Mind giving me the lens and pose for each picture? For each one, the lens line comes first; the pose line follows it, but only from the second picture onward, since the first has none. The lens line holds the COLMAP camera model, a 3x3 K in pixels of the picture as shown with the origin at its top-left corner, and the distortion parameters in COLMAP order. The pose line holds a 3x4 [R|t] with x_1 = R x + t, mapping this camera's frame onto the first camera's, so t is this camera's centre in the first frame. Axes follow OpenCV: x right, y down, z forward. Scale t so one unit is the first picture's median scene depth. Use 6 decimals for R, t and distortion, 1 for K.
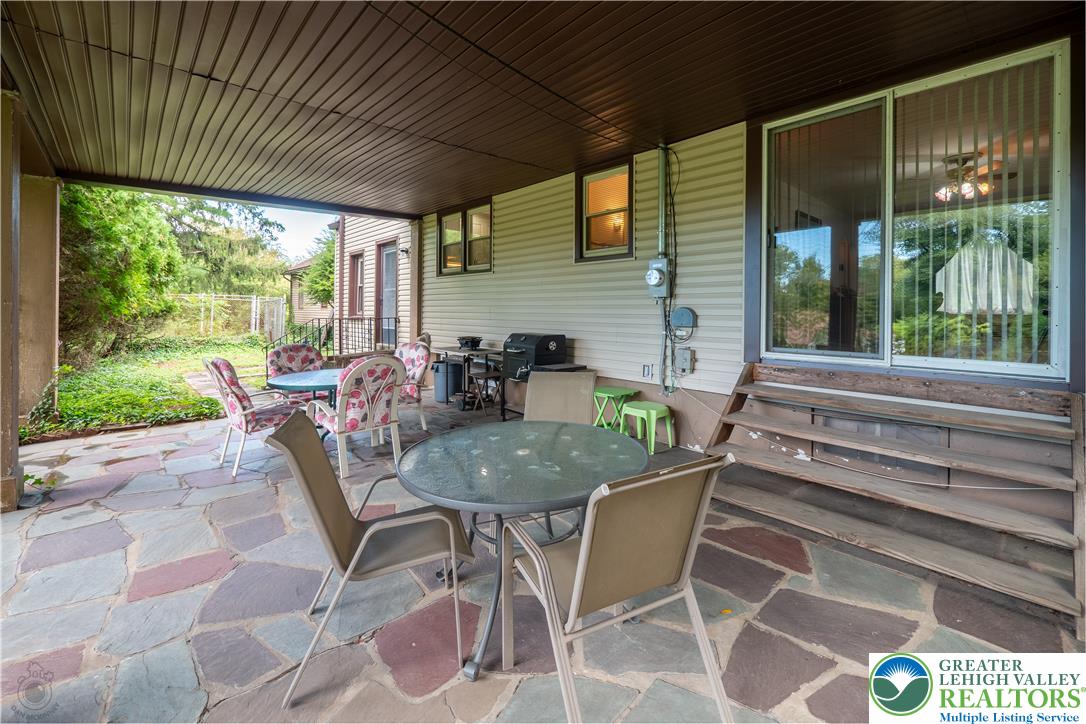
lens RADIAL K [[464.7, 0, 542.7], [0, 464.7, 315.5], [0, 0, 1]] dist [-0.004028, 0.000575]
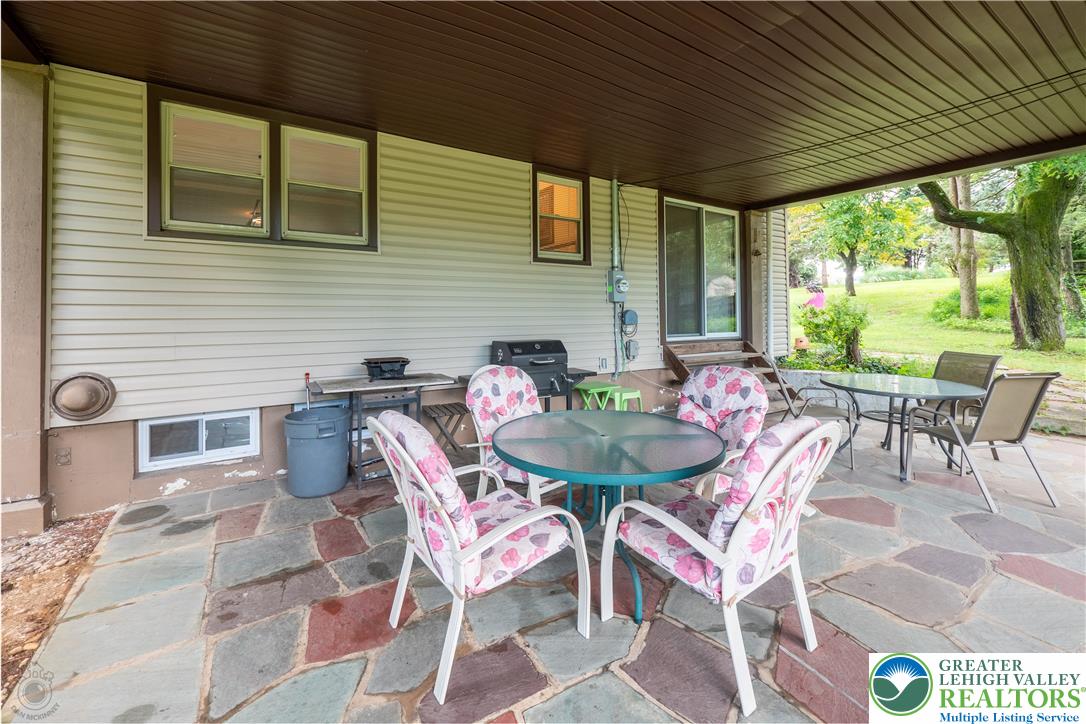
lens RADIAL K [[464.7, 0, 531.7], [0, 464.7, 314.5], [0, 0, 1]] dist [-0.004028, 0.000575]
pose [[0.159669, -0.001675, 0.987169, -0.920638], [0.017020, 0.999855, -0.001056, -0.007069], [-0.987024, 0.016970, 0.159675, 0.930972]]
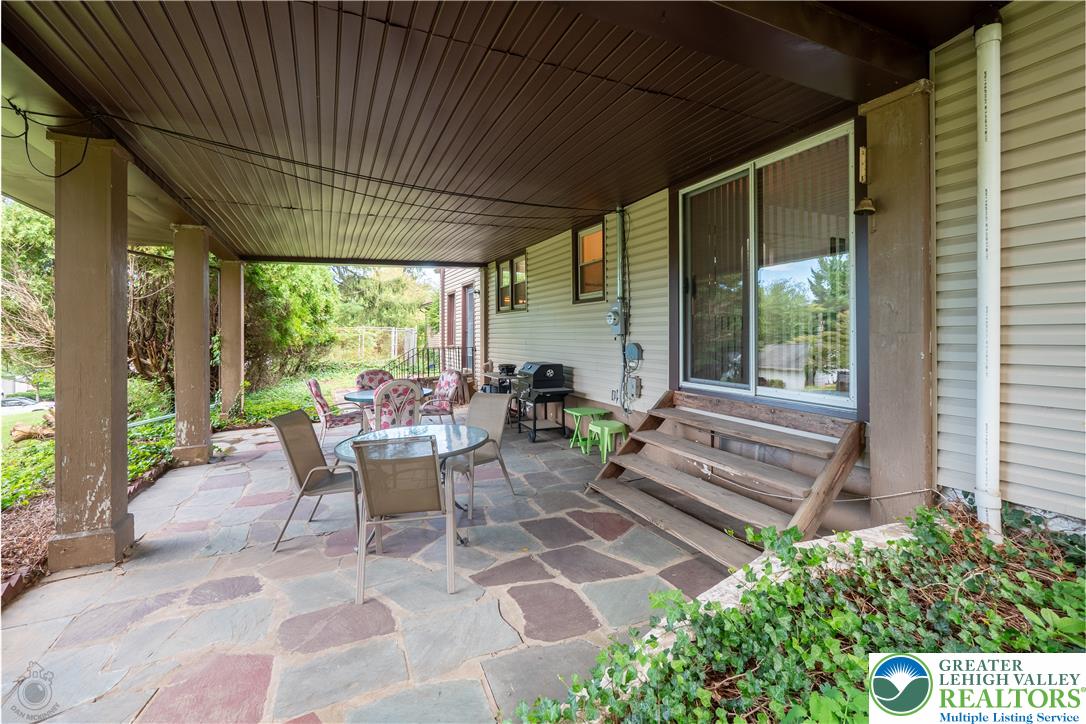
lens RADIAL K [[464.7, 0, 537.6], [0, 464.7, 337.5], [0, 0, 1]] dist [-0.004028, 0.000575]
pose [[0.953975, -0.009826, -0.299726, 0.372240], [0.009025, 0.999951, -0.004058, -0.025402], [0.299751, 0.001166, 0.954017, -0.190752]]
